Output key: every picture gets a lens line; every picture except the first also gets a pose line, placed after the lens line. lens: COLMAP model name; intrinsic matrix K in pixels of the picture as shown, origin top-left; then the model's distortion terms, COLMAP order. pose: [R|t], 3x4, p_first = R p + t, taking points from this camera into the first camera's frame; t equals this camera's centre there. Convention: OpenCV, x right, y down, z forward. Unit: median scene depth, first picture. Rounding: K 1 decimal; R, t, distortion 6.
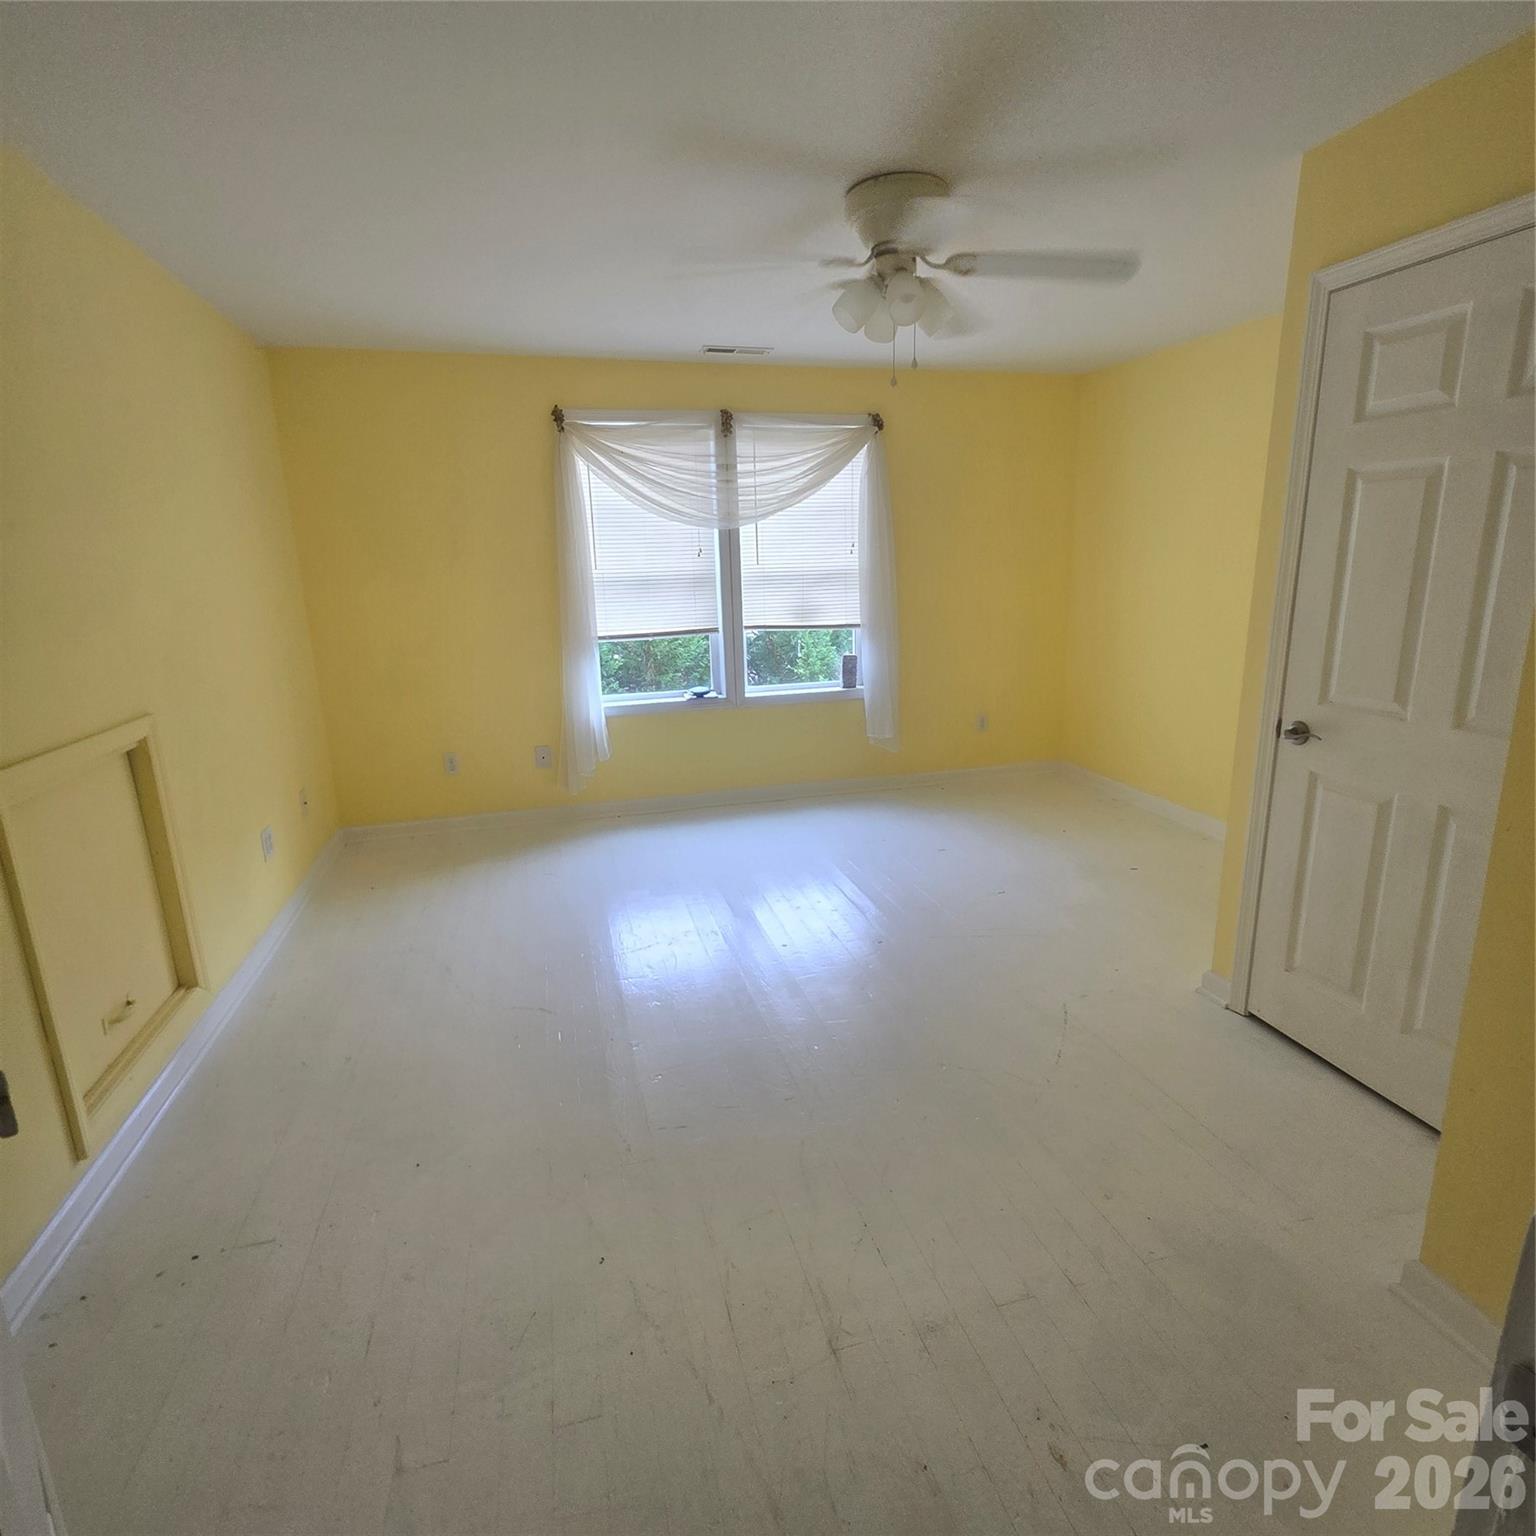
lens RADIAL K [[844.2, 0, 774.8], [0, 844.2, 767.7], [0, 0, 1]] dist [0.000339, 0.000551]
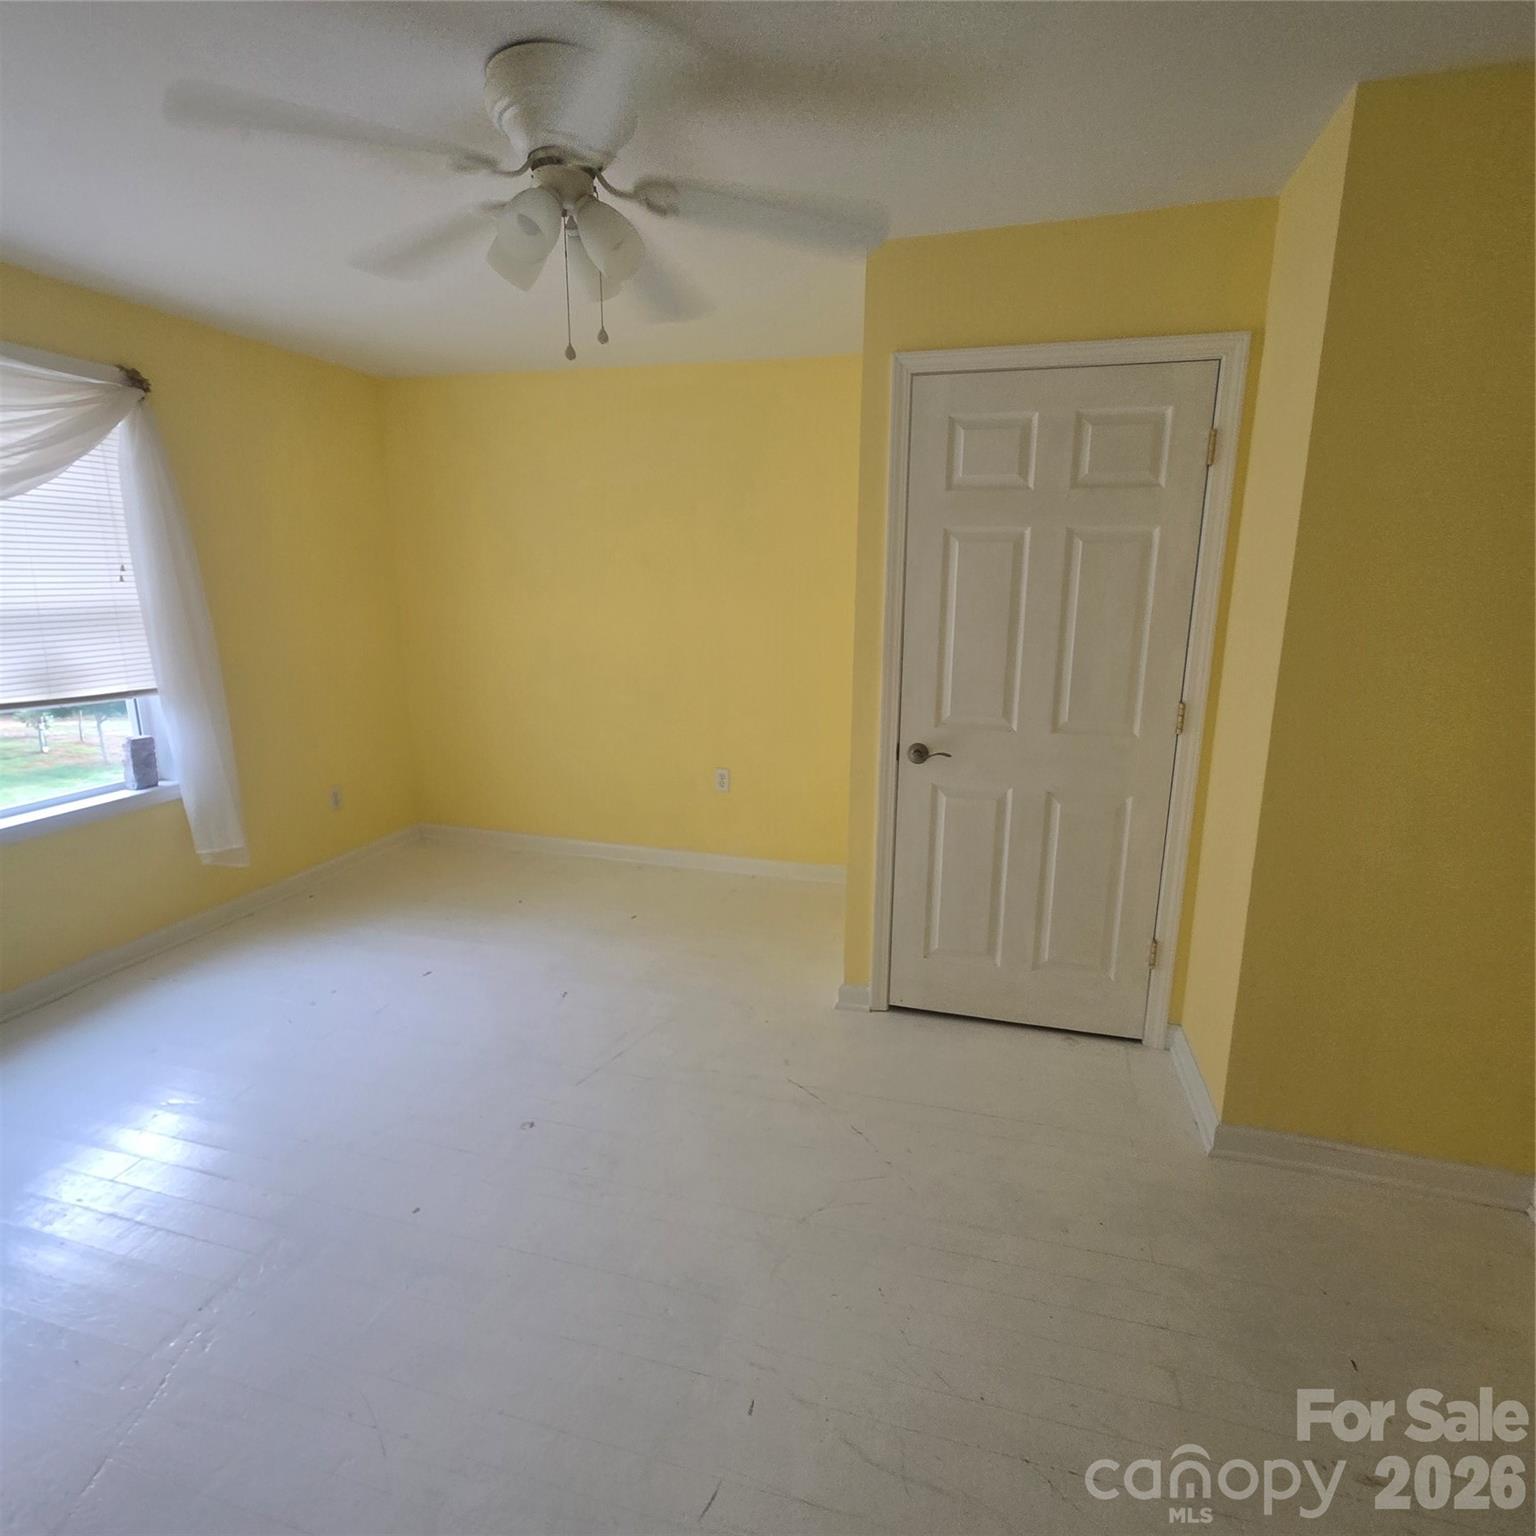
lens RADIAL K [[844.2, 0, 771.8], [0, 844.2, 765.1], [0, 0, 1]] dist [0.000339, 0.000551]
pose [[0.515835, -0.162011, 0.841229, -0.419518], [0.190689, 0.979034, 0.071621, -0.135182], [-0.835196, 0.123469, 0.535914, 0.514055]]
